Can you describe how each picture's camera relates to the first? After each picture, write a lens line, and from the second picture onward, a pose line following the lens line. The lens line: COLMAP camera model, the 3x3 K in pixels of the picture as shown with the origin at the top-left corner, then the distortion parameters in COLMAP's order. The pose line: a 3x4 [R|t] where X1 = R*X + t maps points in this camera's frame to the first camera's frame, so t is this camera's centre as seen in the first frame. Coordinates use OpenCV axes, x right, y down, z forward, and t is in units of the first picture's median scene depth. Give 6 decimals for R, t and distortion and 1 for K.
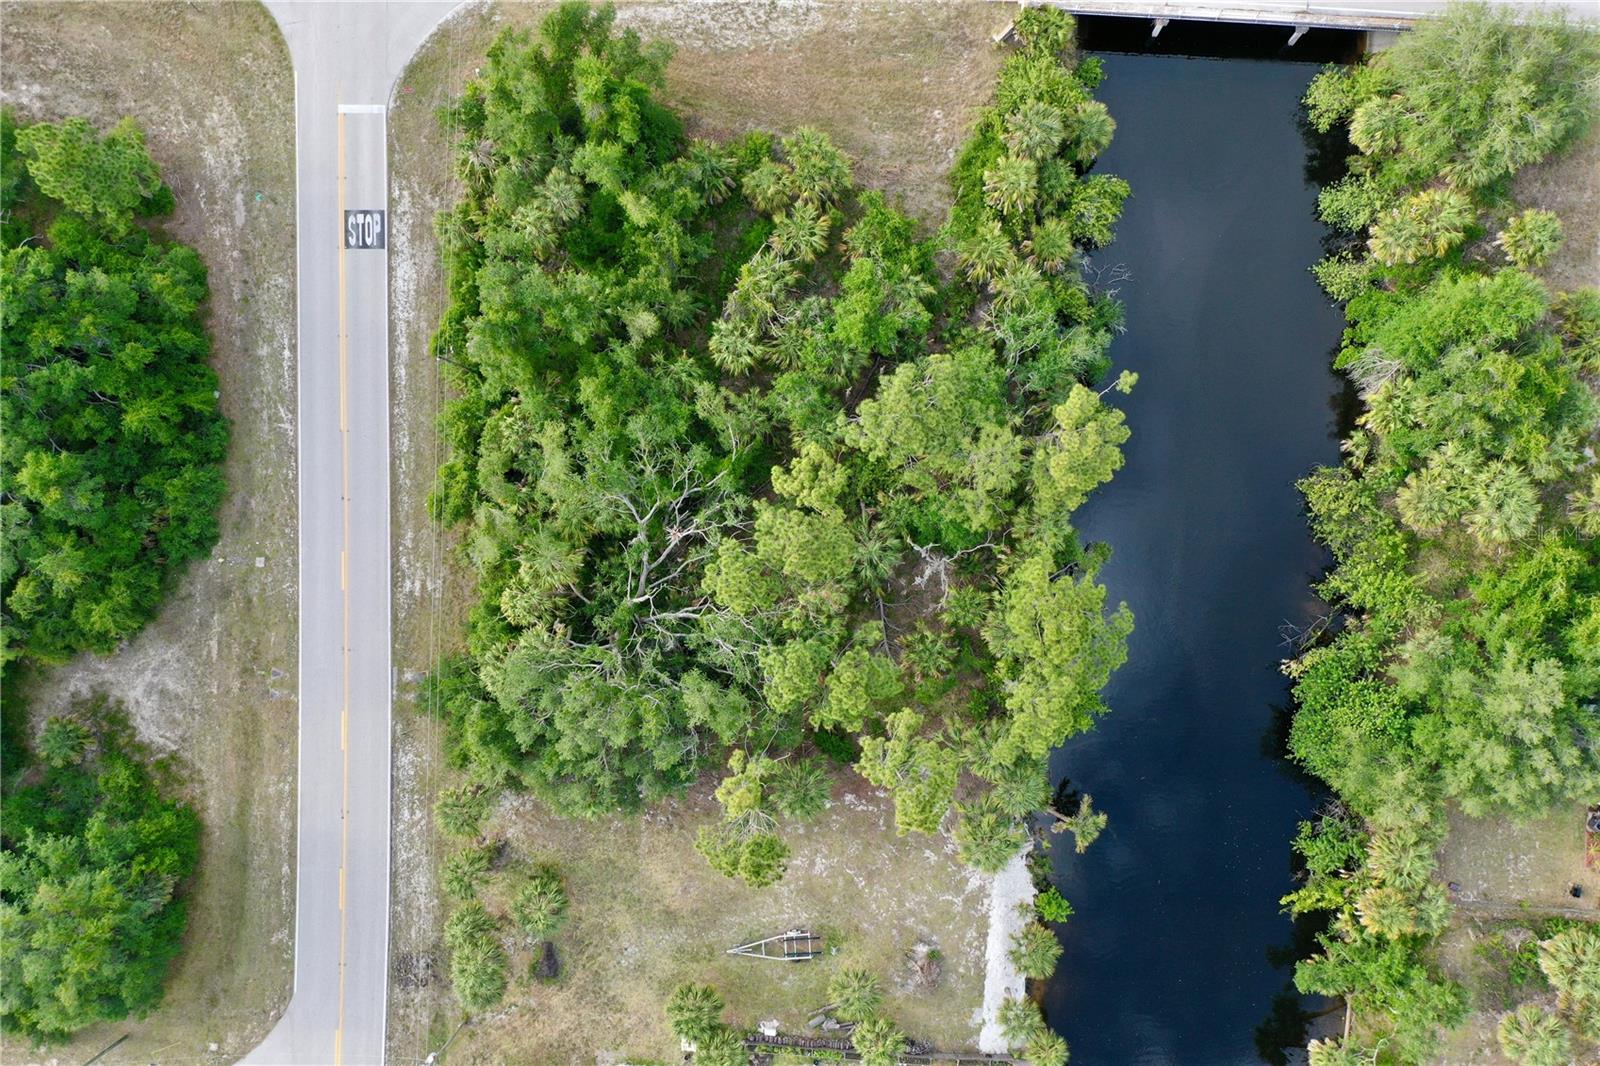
lens RADIAL K [[1267.4, 0, 796.6], [0, 1267.4, 526.2], [0, 0, 1]] dist [-0.001040, -0.002258]
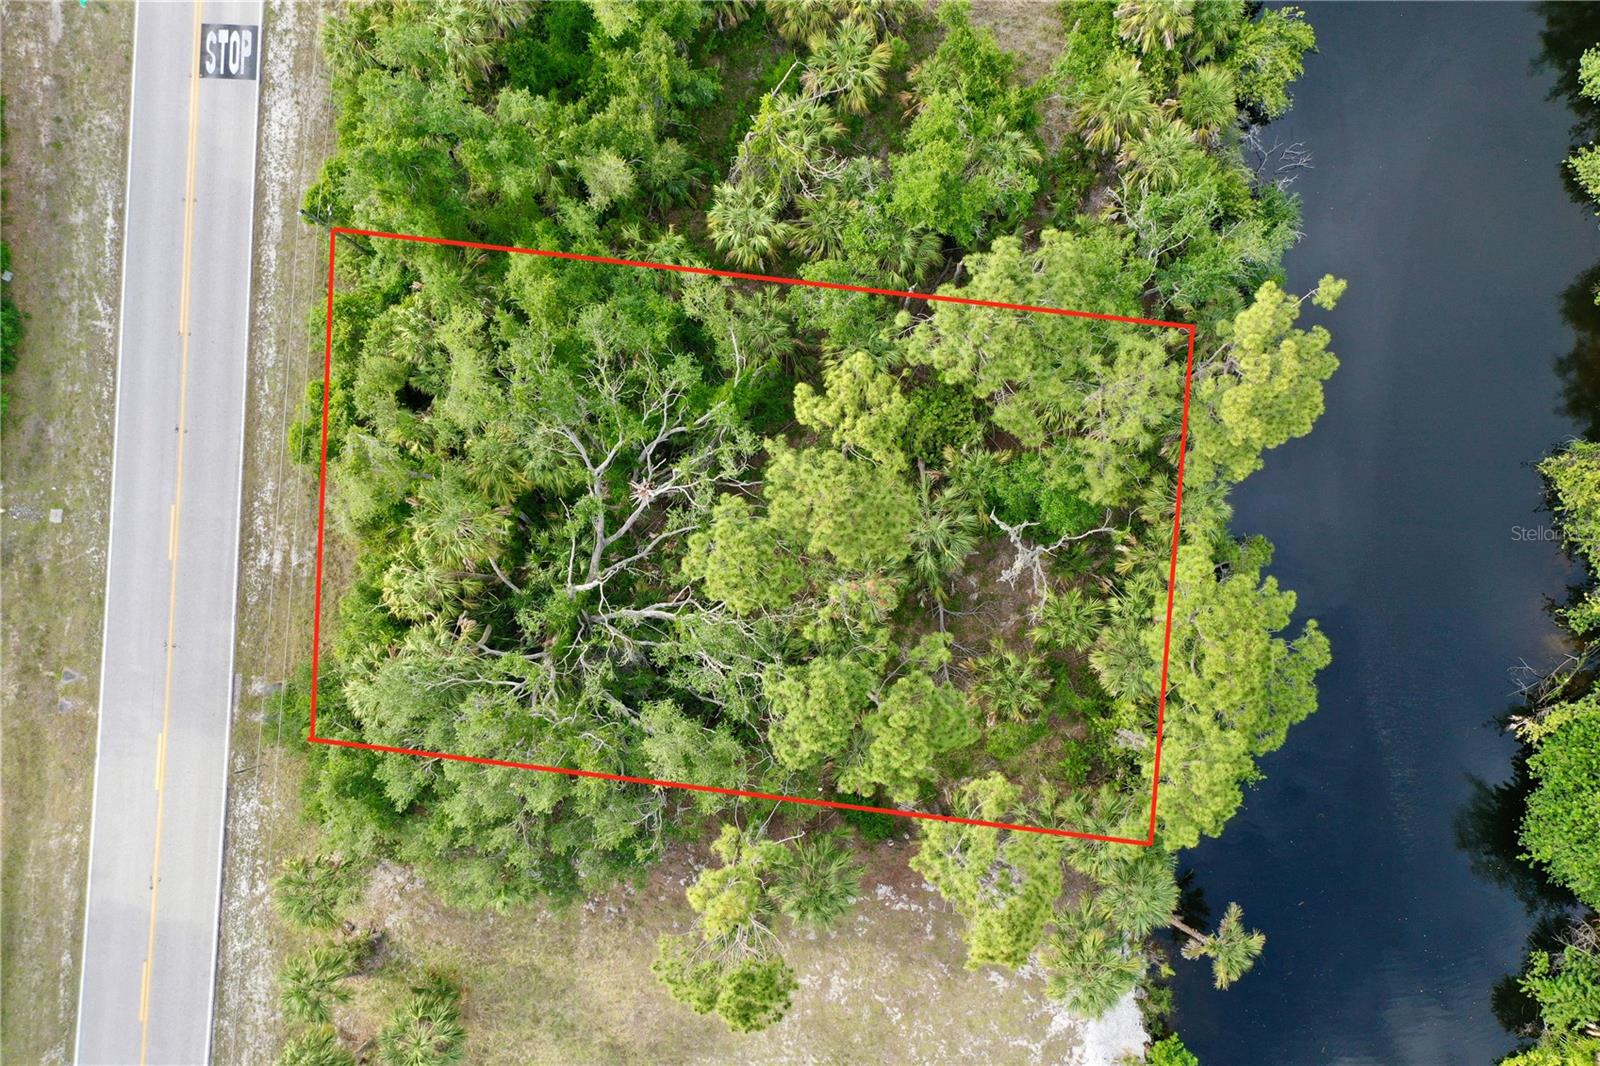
lens RADIAL K [[1267.4, 0, 796.6], [0, 1267.4, 526.2], [0, 0, 1]] dist [-0.001040, -0.002258]
pose [[0.999148, 0.041252, -0.001316, -0.013496], [-0.041270, 0.998958, -0.019511, 0.032967], [0.000510, 0.019549, 0.999809, 0.319900]]
